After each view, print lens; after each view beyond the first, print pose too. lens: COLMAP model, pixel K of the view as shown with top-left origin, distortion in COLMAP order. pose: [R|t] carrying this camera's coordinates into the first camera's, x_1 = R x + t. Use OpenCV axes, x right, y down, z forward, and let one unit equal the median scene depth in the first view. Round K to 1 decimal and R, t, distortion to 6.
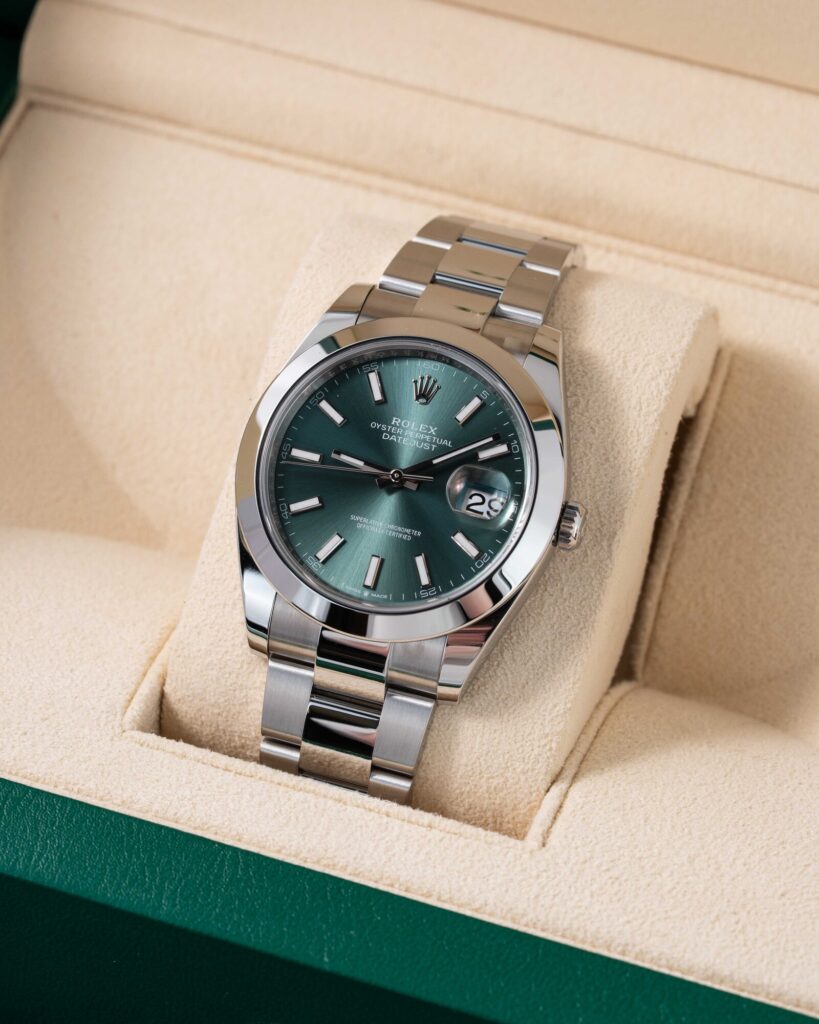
lens RADIAL K [[4279.6, 0, 409.5], [0, 4279.6, 512.0], [0, 0, 1]] dist [0.154343, -7.044591]
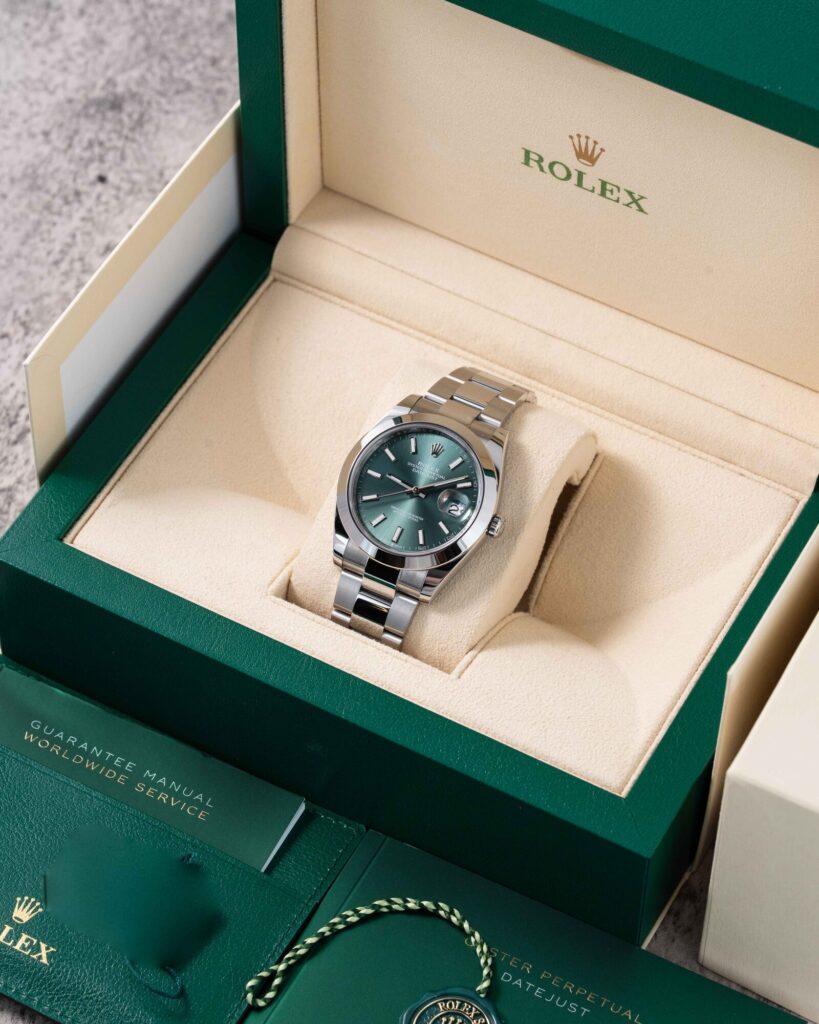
lens RADIAL K [[4279.6, 0, 409.5], [0, 4279.6, 512.0], [0, 0, 1]] dist [0.154343, -7.044591]
pose [[0.986267, 0.144245, -0.080440, 0.157741], [-0.146325, 0.989023, -0.020560, 0.043934], [0.076591, 0.032048, 0.996547, -1.021524]]
